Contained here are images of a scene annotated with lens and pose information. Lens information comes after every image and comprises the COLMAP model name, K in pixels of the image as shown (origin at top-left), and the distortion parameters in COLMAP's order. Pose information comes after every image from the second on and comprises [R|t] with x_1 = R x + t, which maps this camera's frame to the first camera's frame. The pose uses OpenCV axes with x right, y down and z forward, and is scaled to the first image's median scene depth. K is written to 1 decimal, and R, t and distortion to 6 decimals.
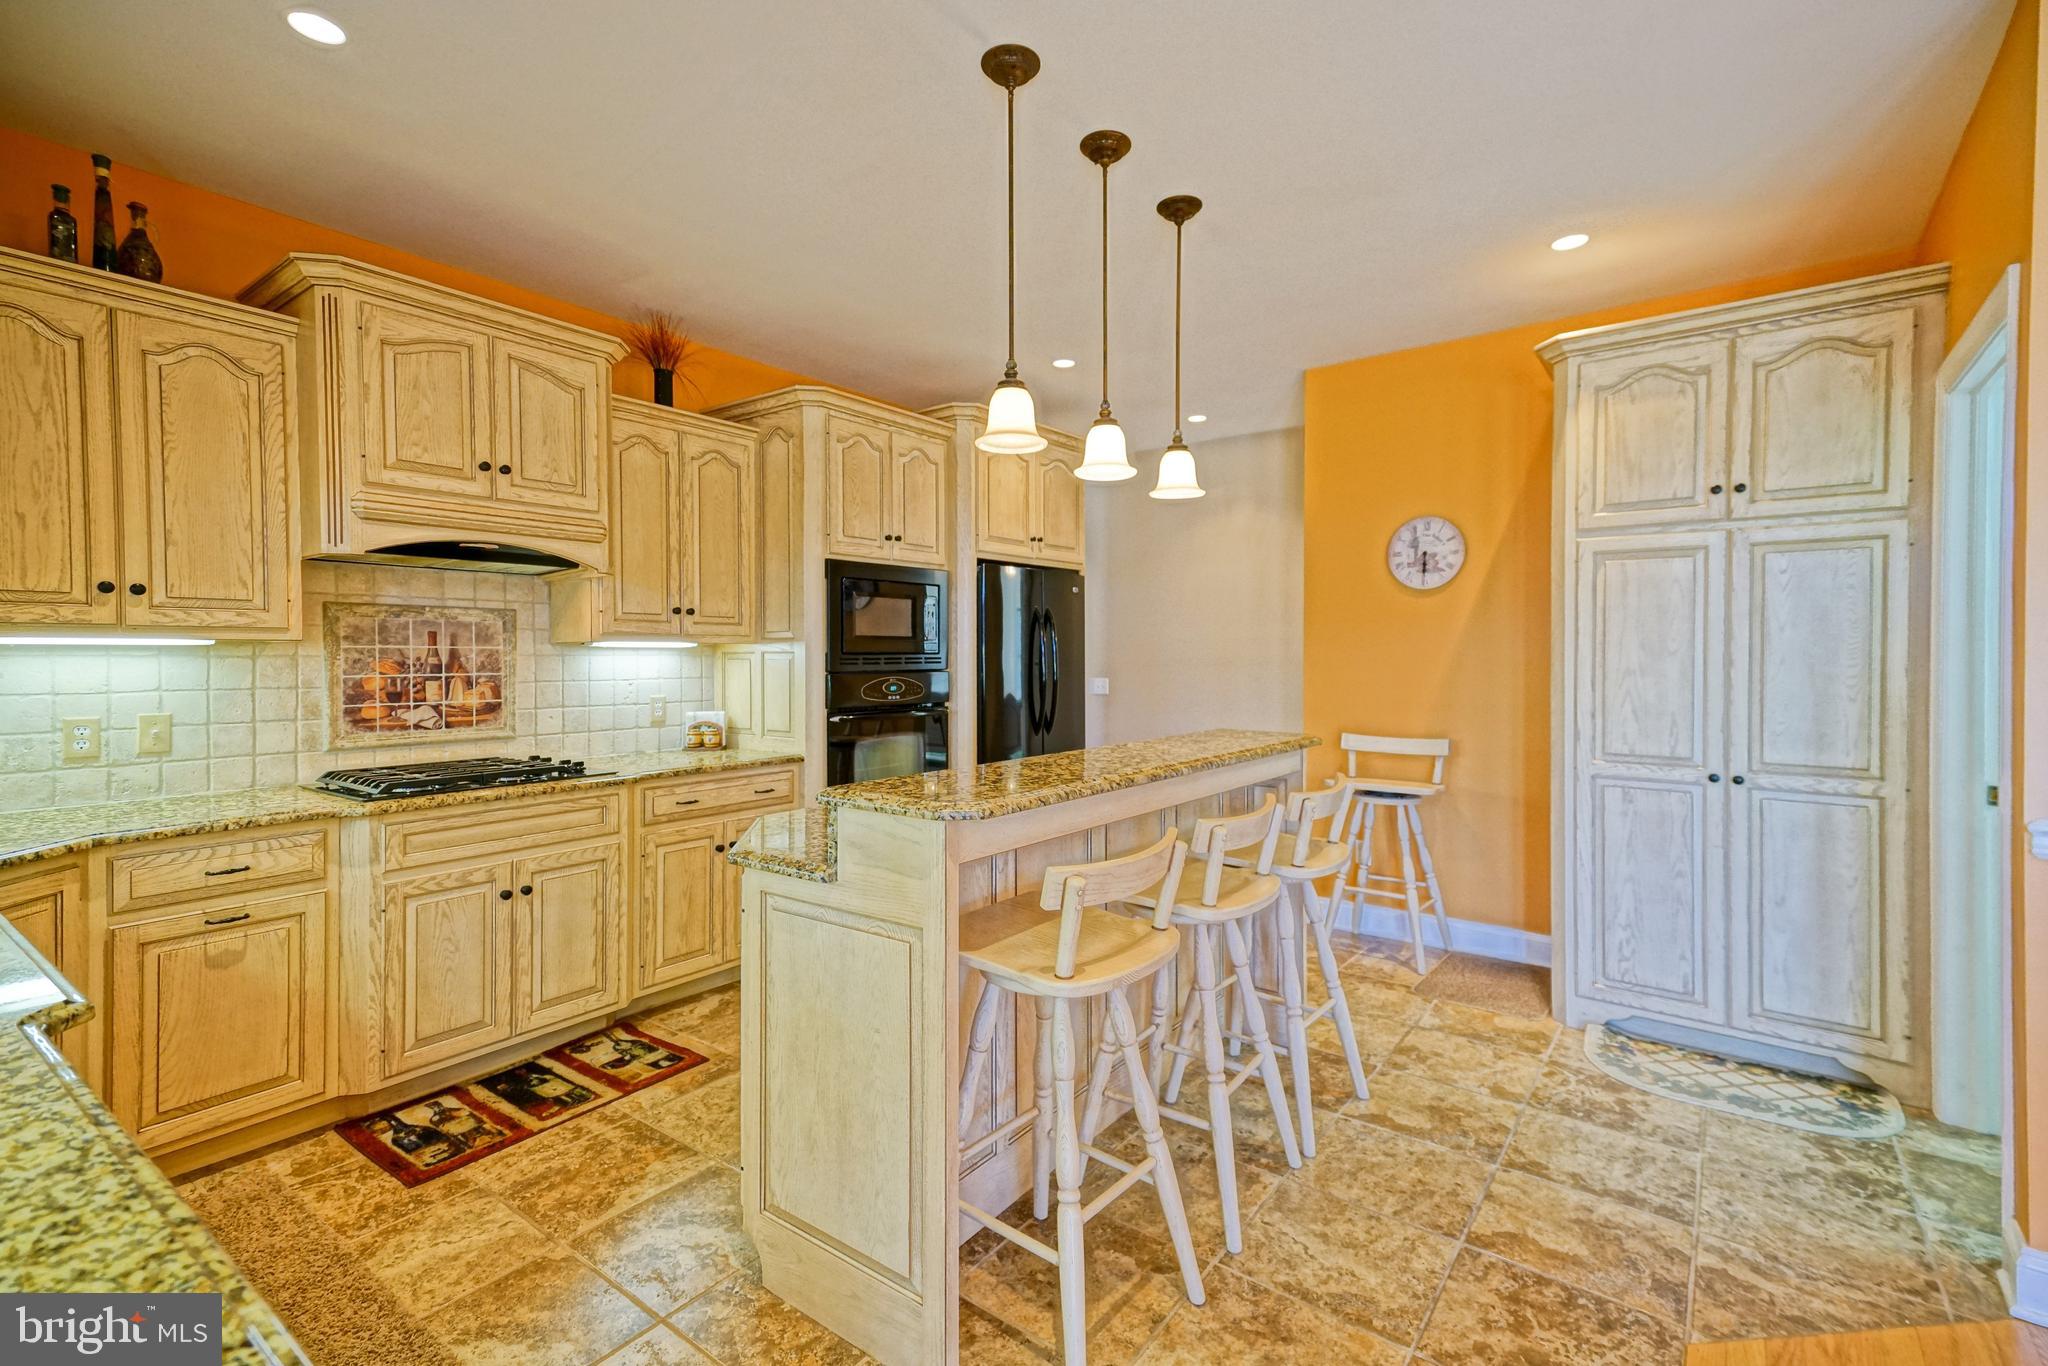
lens RADIAL K [[914.6, 0, 1042.1], [0, 914.6, 667.4], [0, 0, 1]] dist [0.047537, -0.003947]
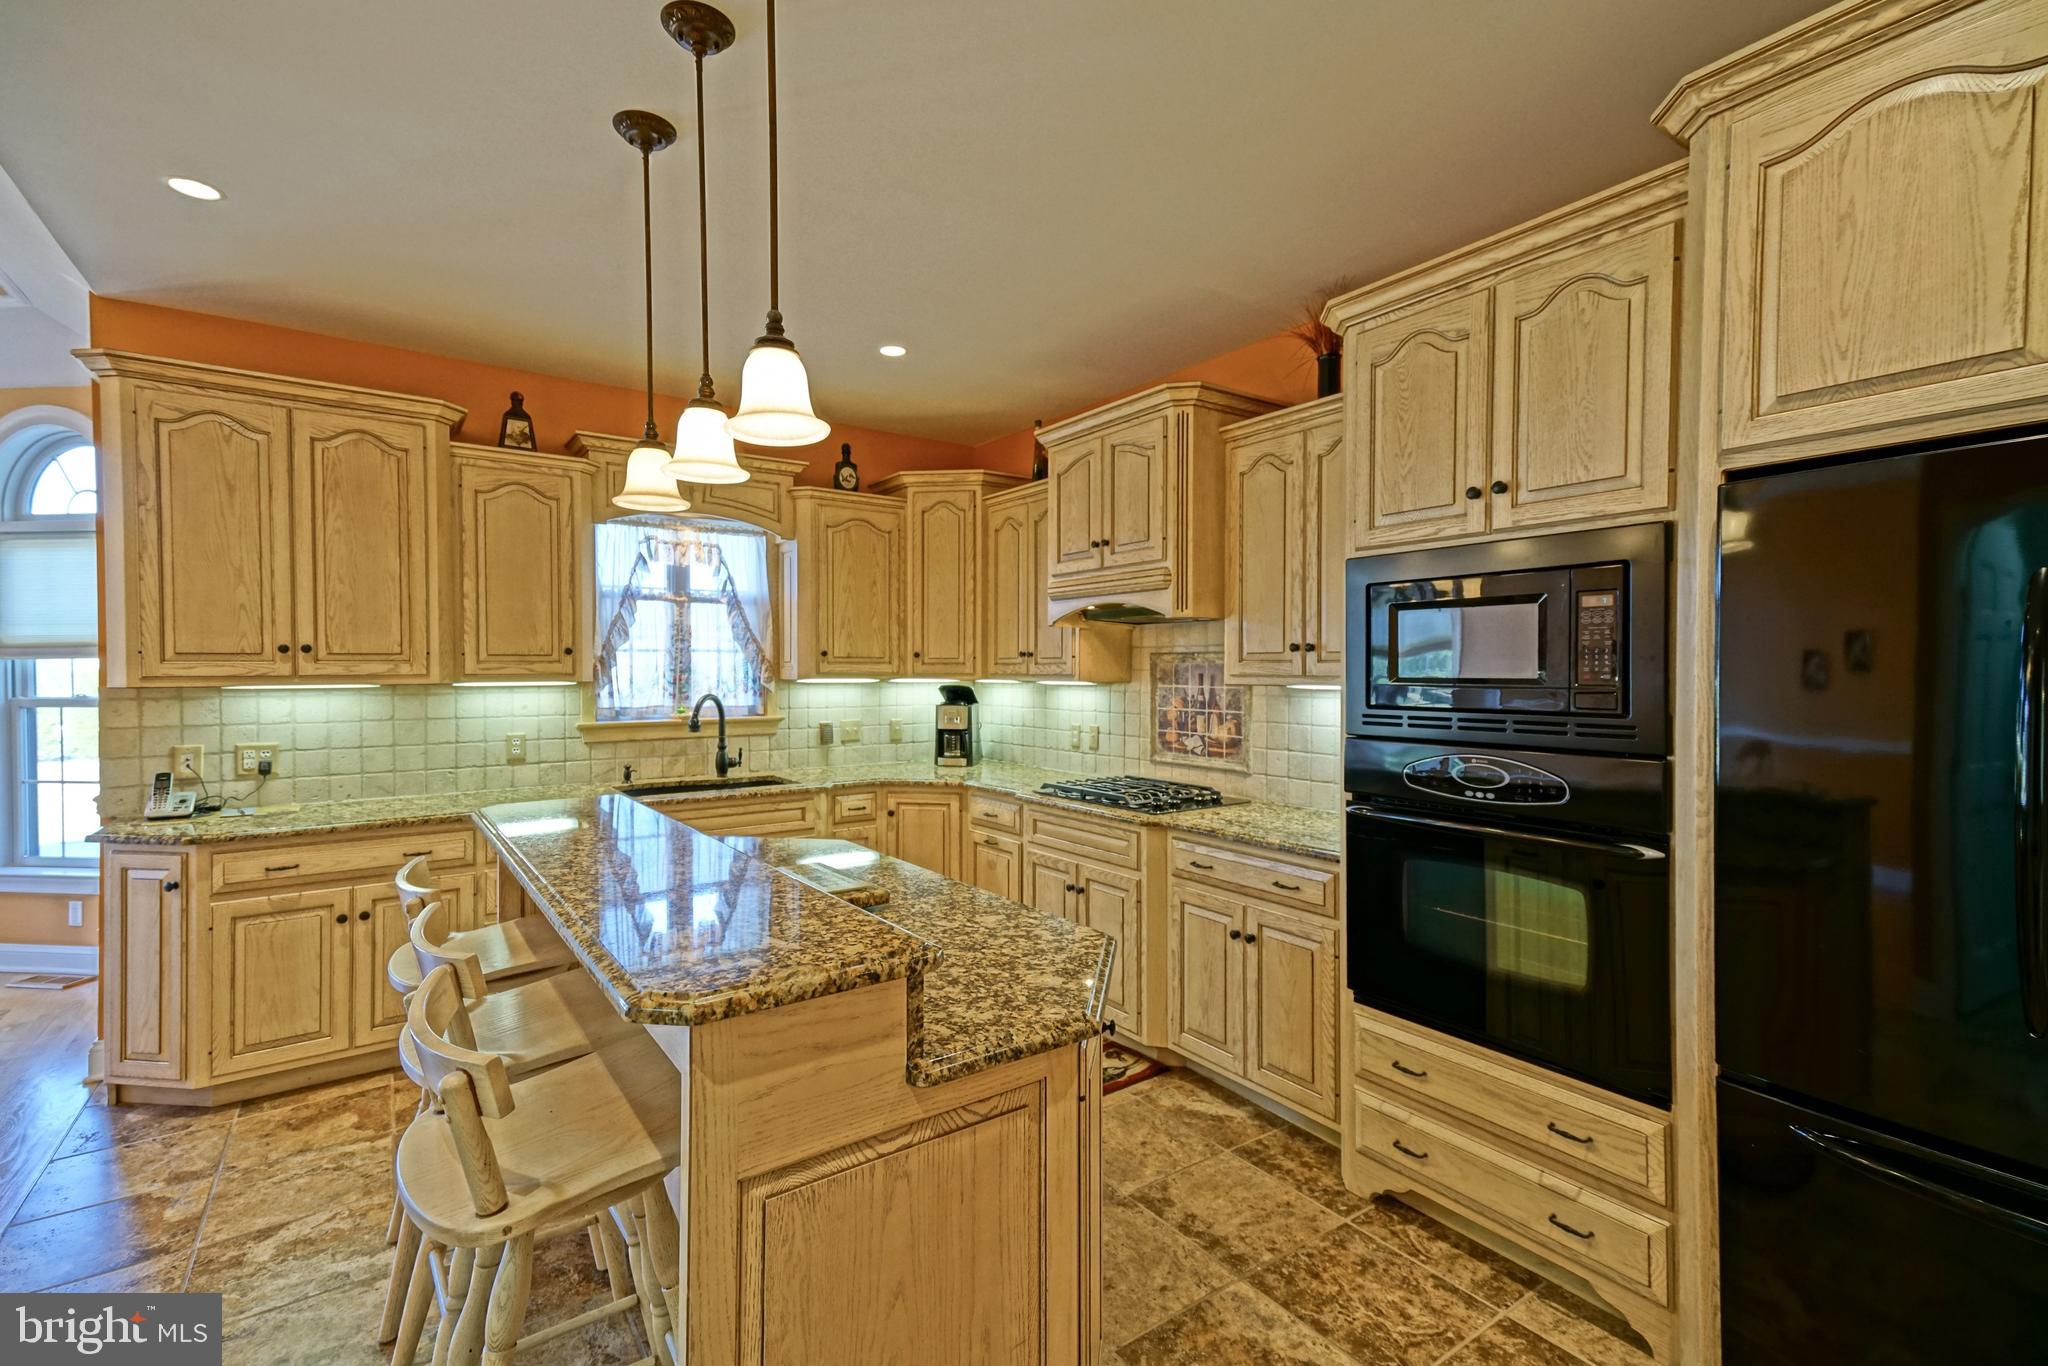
lens RADIAL K [[914.6, 0, 1000.4], [0, 914.6, 679.2], [0, 0, 1]] dist [0.047537, -0.003947]
pose [[-0.330193, 0.014981, -0.943794, 0.572485], [-0.011685, 0.999733, 0.019958, -0.055277], [0.943841, 0.017618, -0.329930, 1.219413]]
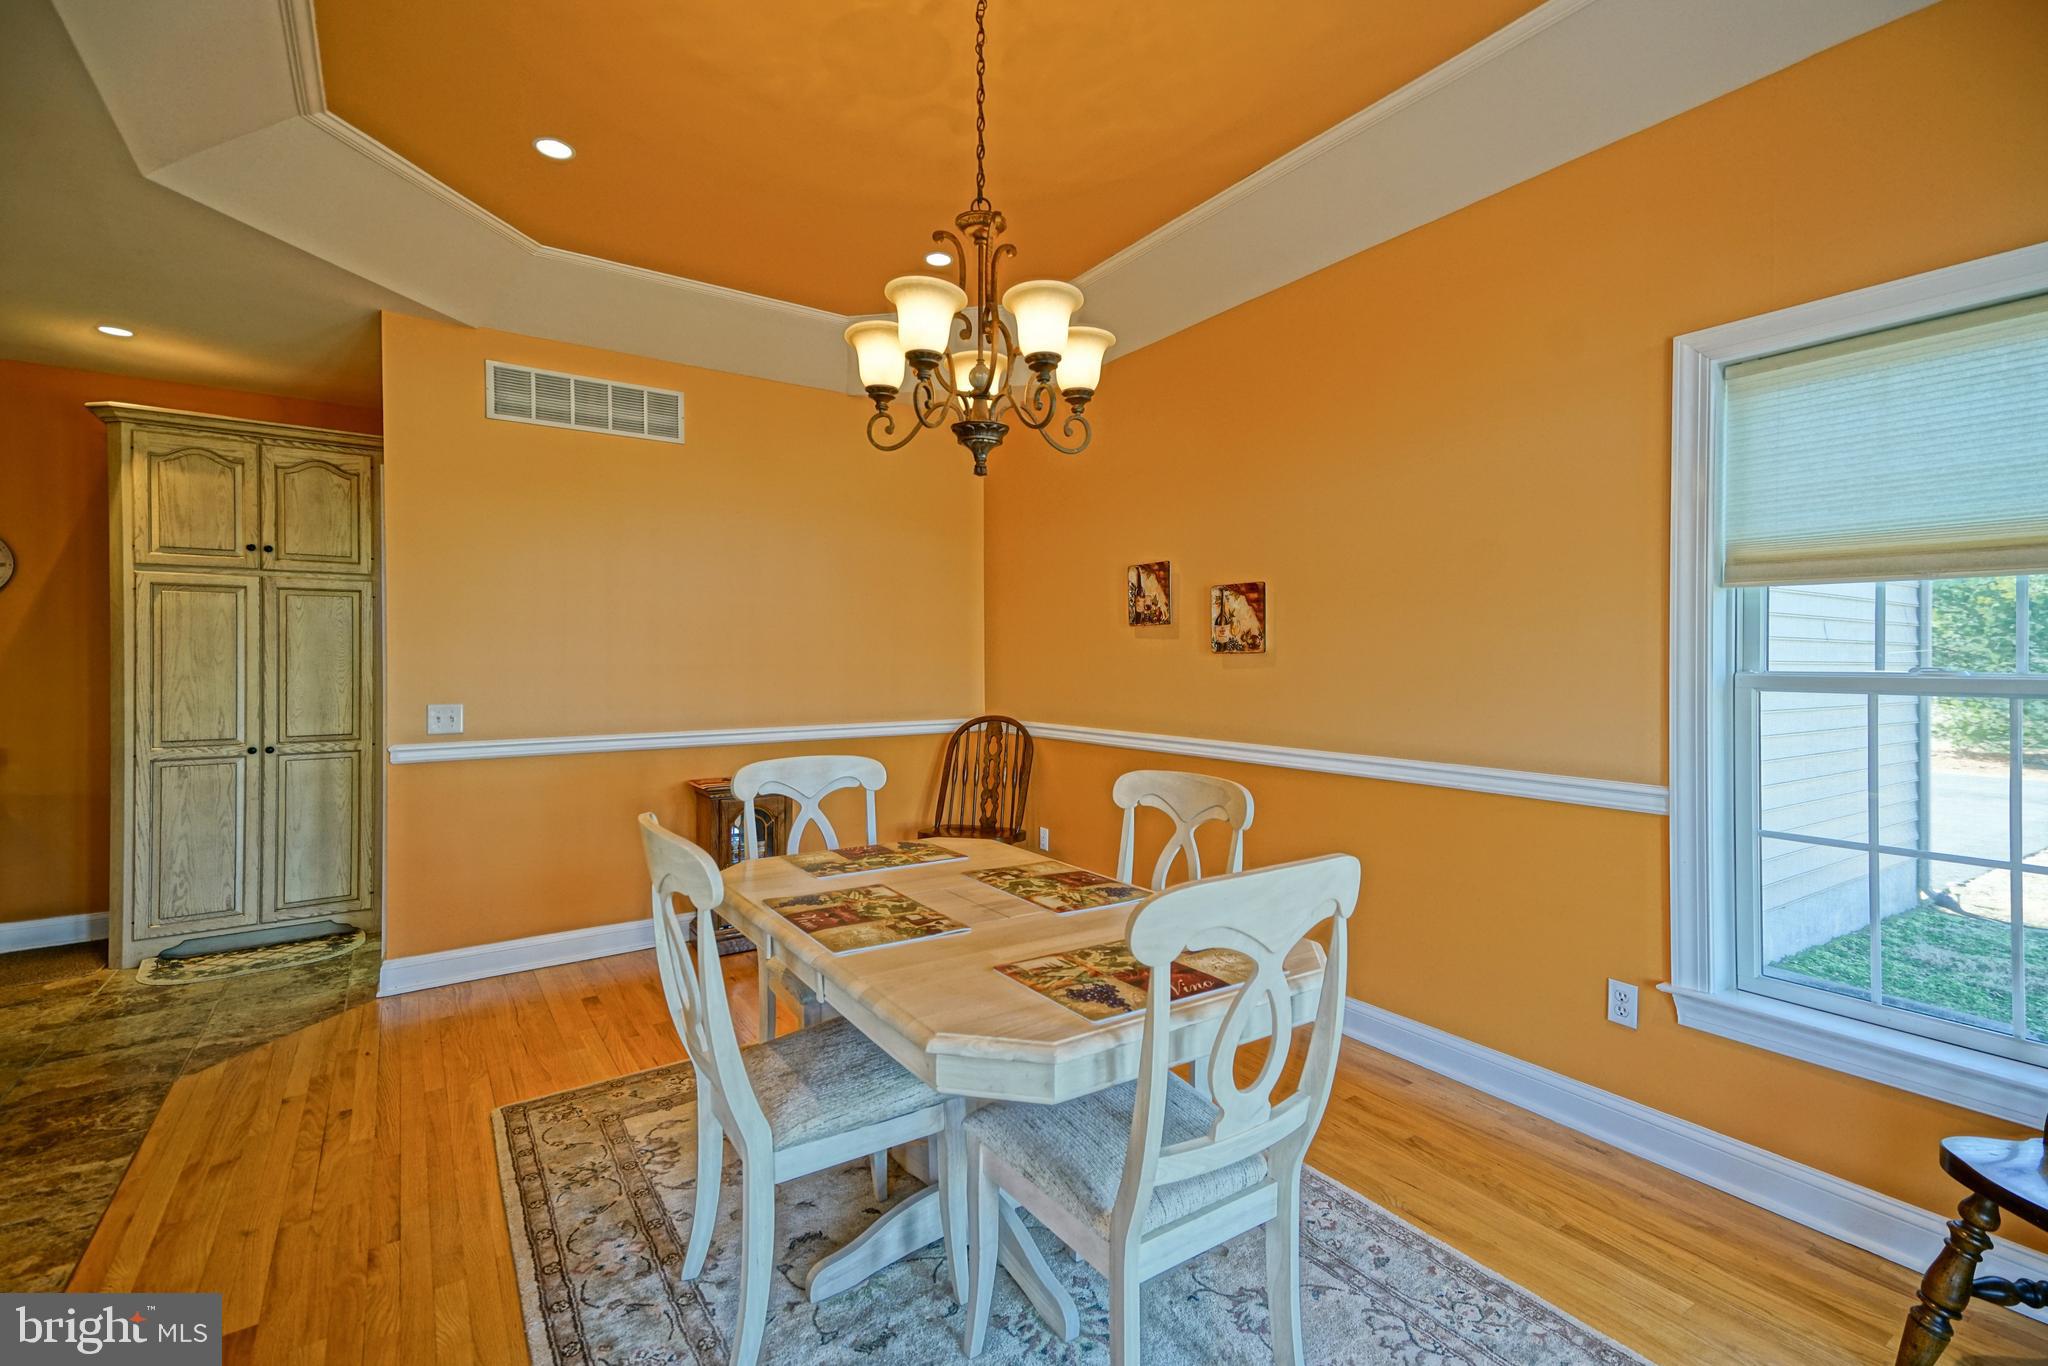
lens RADIAL K [[914.6, 0, 1005.5], [0, 914.6, 655.2], [0, 0, 1]] dist [0.047537, -0.003947]
pose [[0.343931, 0.001826, 0.938993, -0.219624], [0.016951, 0.999823, -0.008153, 0.004691], [-0.938842, 0.018721, 0.343839, -0.540382]]
